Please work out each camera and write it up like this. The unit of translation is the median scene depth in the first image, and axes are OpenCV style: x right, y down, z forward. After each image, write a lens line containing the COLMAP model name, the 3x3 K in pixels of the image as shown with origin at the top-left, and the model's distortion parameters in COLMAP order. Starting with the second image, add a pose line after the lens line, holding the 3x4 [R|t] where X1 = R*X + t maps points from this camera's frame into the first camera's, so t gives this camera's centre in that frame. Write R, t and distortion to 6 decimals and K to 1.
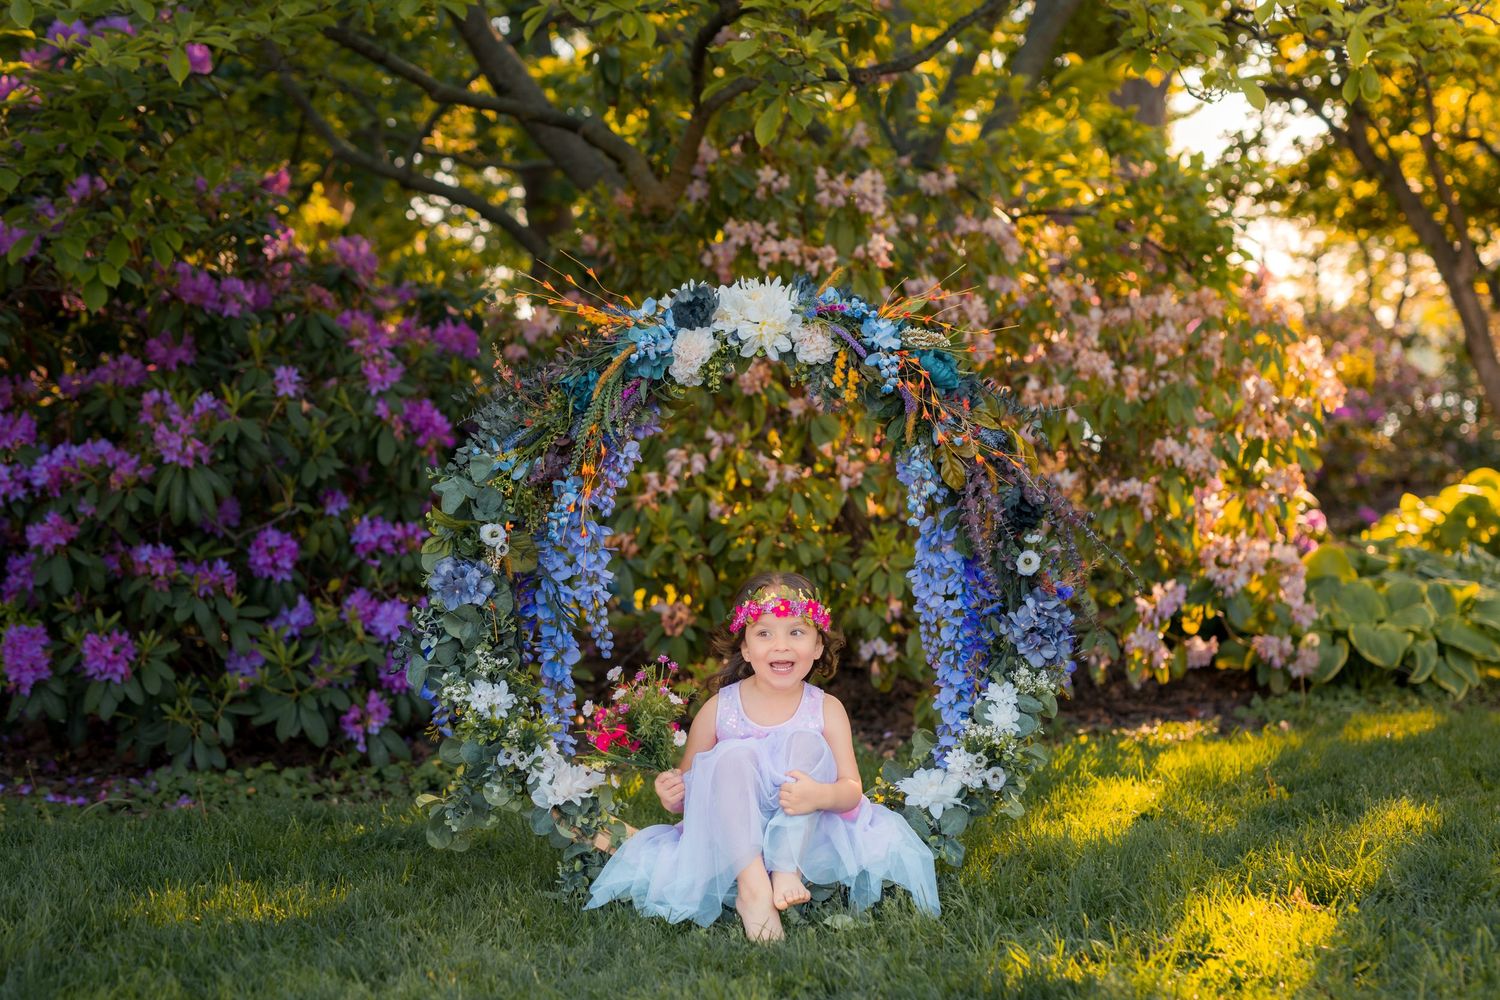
lens RADIAL K [[2233.4, 0, 697.9], [0, 2233.4, 507.3], [0, 0, 1]] dist [0.010383, 0.000000]
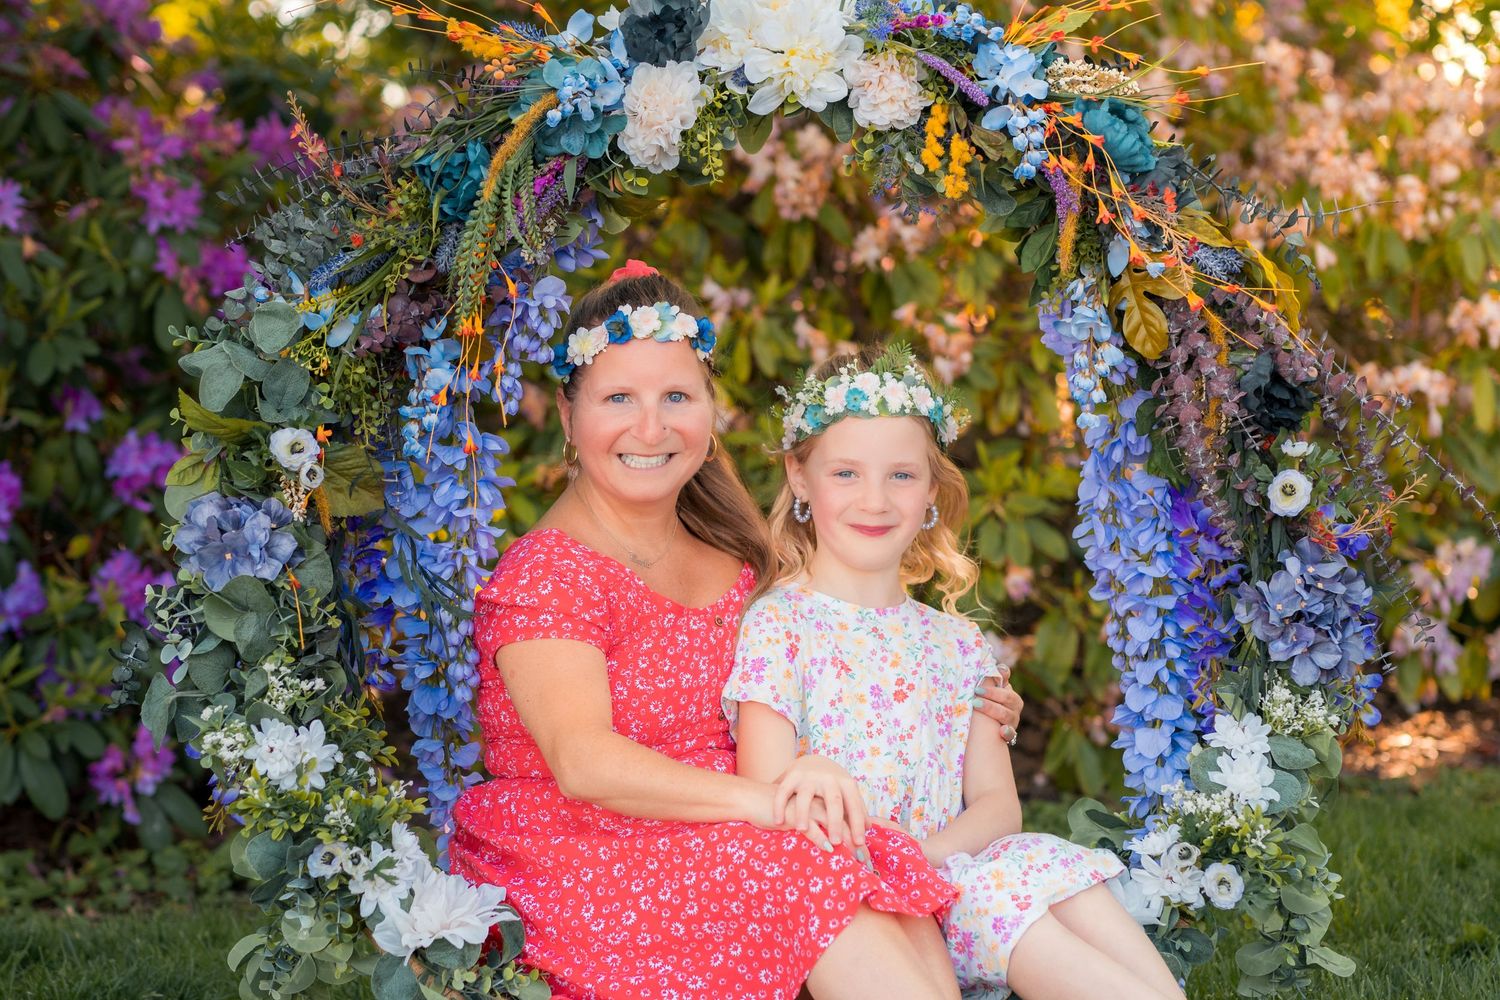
lens RADIAL K [[3156.6, 0, 690.9], [0, 3156.6, 536.1], [0, 0, 1]] dist [0.019140, 0.000000]
pose [[0.999951, -0.009582, 0.002666, 0.001658], [0.009489, 0.999413, 0.032909, 0.008912], [-0.002980, -0.032882, 0.999455, 0.236427]]
